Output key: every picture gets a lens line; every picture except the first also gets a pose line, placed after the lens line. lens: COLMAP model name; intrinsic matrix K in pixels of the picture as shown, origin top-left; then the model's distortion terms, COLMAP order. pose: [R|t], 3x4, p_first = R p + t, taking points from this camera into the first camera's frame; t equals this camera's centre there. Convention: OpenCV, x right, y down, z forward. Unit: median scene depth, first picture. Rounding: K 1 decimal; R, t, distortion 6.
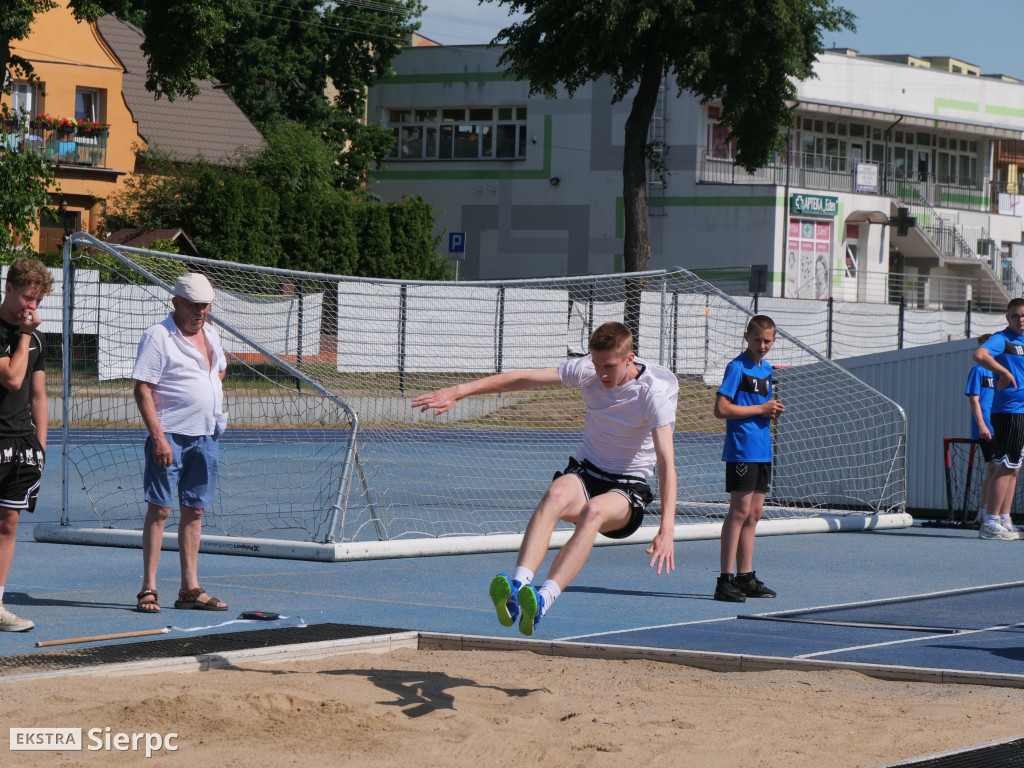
lens RADIAL K [[1962.3, 0, 500.8], [0, 1962.3, 382.2], [0, 0, 1]] dist [0.138741, 0.536564]
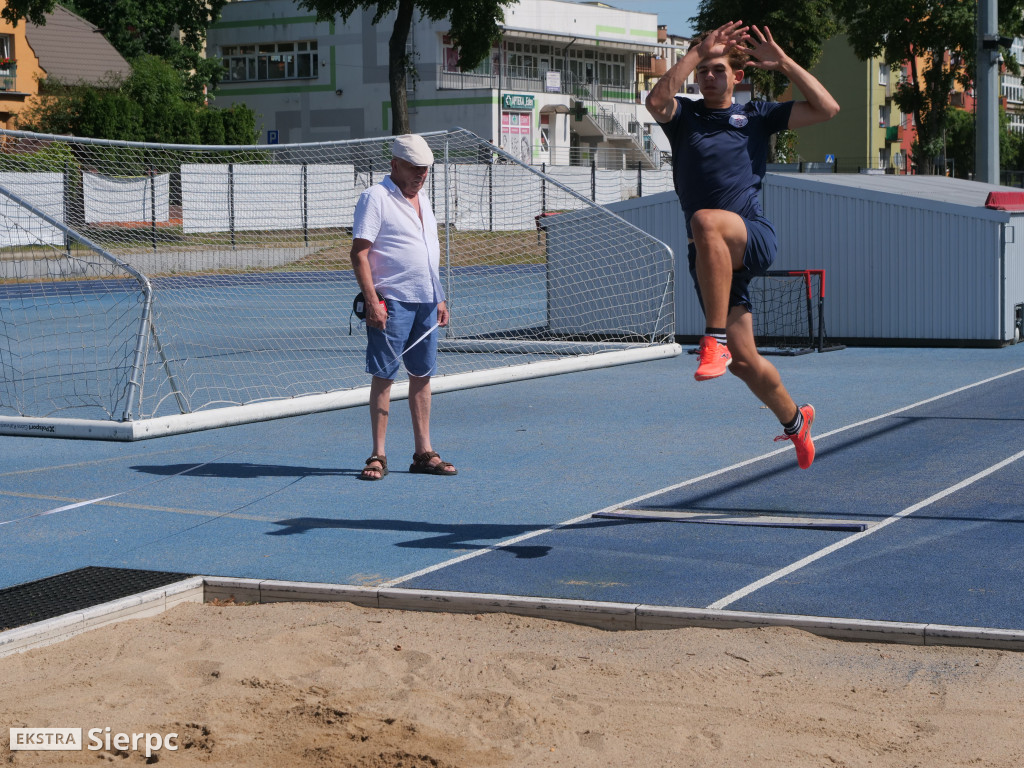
lens RADIAL K [[2233.0, 0, 429.6], [0, 2233.0, 504.1], [0, 0, 1]] dist [0.034164, 0.247782]
pose [[0.997346, -0.049778, 0.053127, -0.008467], [0.043238, 0.992088, 0.117865, 0.007065], [-0.058573, -0.115255, 0.991608, -0.661470]]
